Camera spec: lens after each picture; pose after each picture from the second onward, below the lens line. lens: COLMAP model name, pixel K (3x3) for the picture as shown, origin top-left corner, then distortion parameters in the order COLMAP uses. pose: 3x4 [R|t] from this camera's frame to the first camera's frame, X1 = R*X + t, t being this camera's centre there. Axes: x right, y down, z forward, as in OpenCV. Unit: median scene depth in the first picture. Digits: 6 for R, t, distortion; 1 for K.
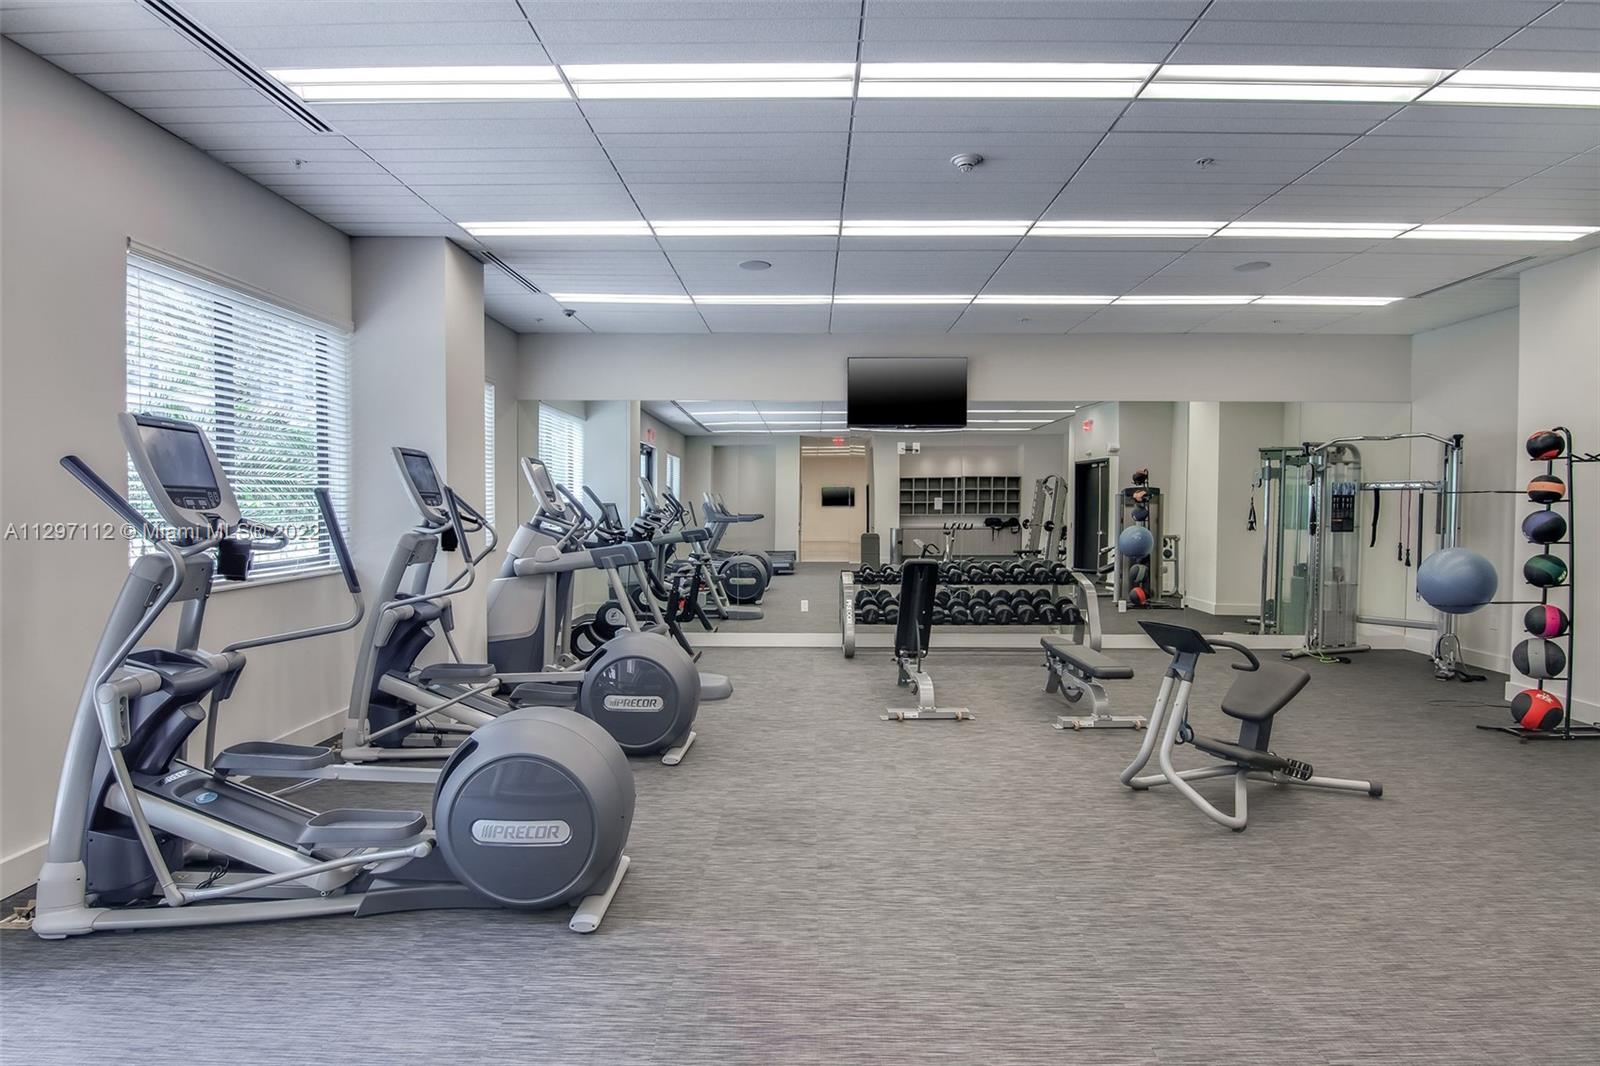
lens RADIAL K [[830.3, 0, 823.9], [0, 830.3, 530.8], [0, 0, 1]] dist [-0.002249, -0.013373]
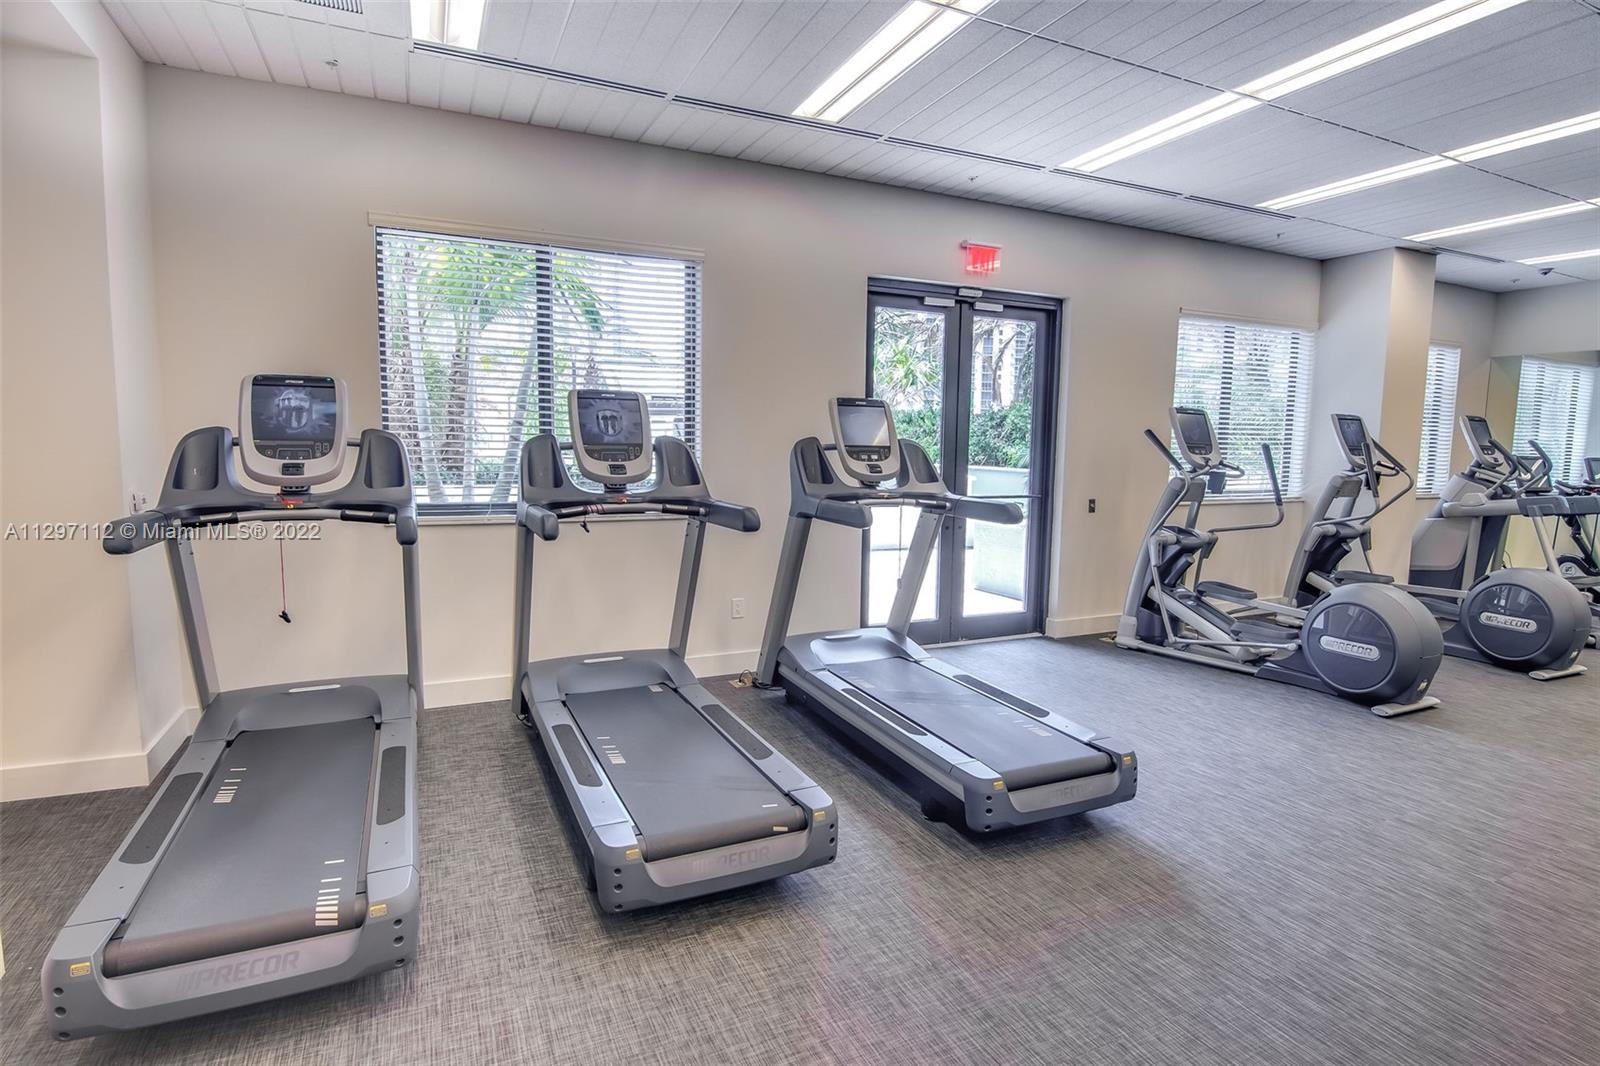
lens RADIAL K [[830.3, 0, 794.0], [0, 830.3, 537.5], [0, 0, 1]] dist [-0.002249, -0.013373]
pose [[0.425159, 0.099319, -0.899653, 0.572968], [-0.039461, 0.995050, 0.091202, 0.024921], [0.904258, -0.003275, 0.426974, -0.657290]]
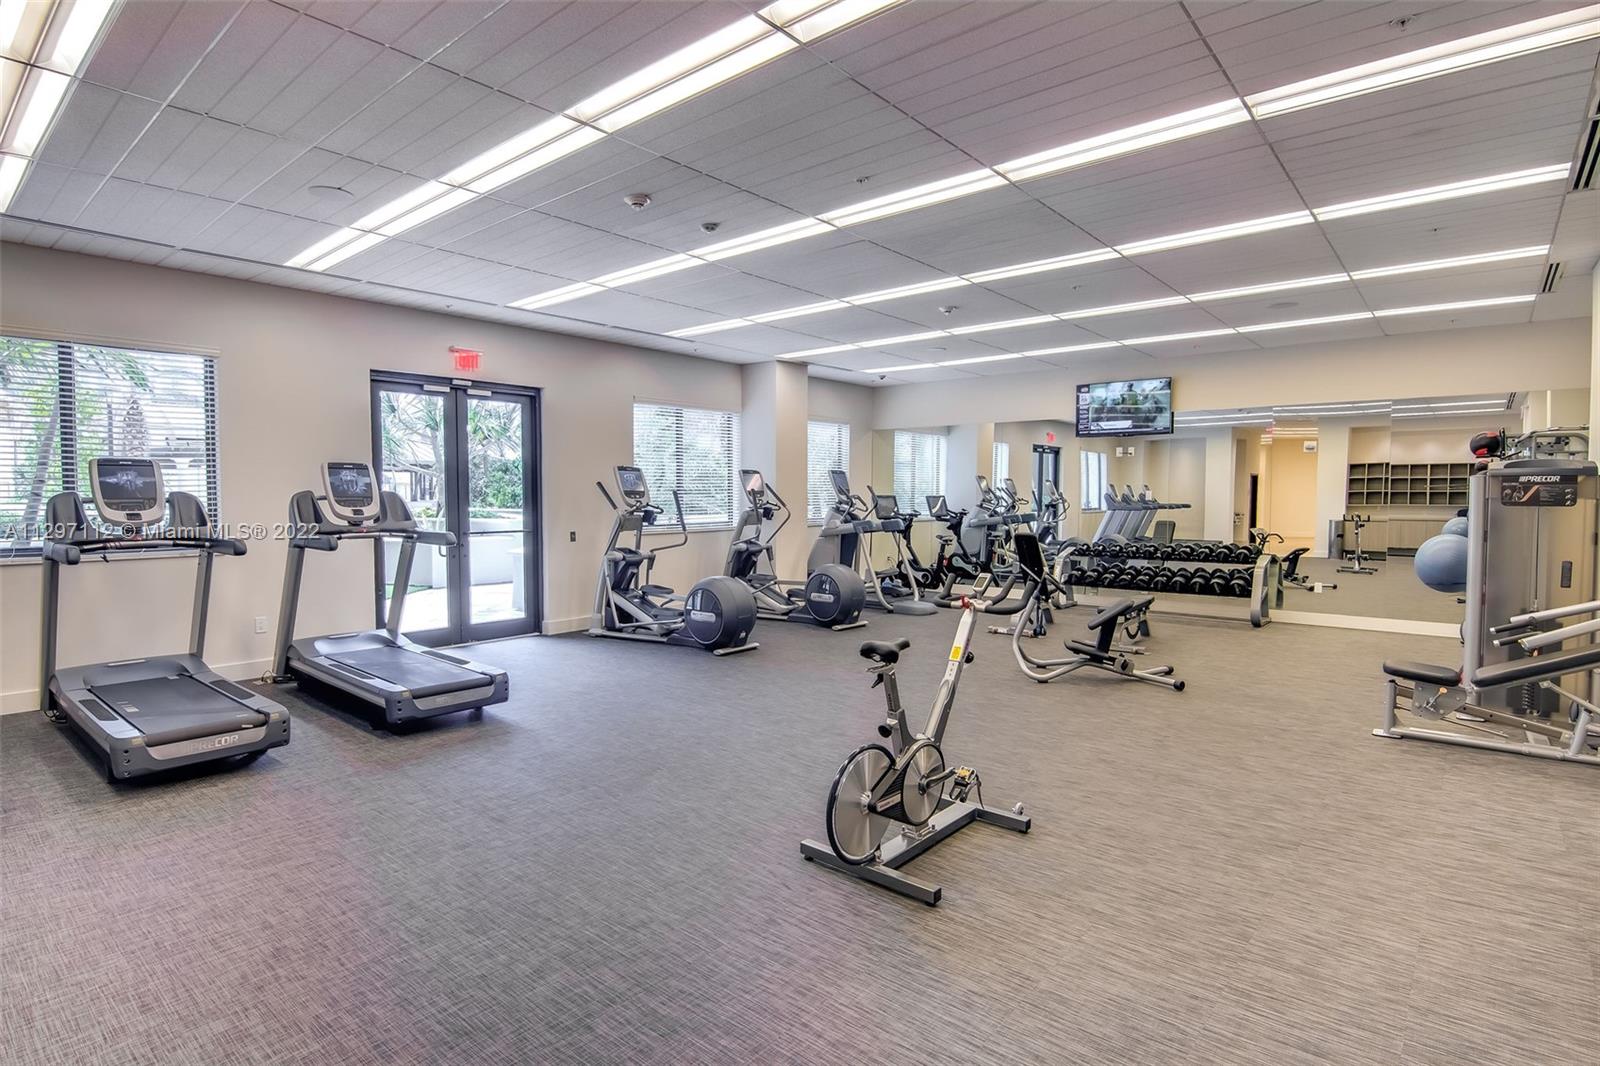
lens RADIAL K [[830.3, 0, 803.0], [0, 830.3, 532.5], [0, 0, 1]] dist [-0.002249, -0.013373]
pose [[0.768797, 0.024195, -0.639036, 1.425472], [-0.015881, 0.999698, 0.018744, 0.026067], [0.639296, -0.004262, 0.768949, -0.782188]]
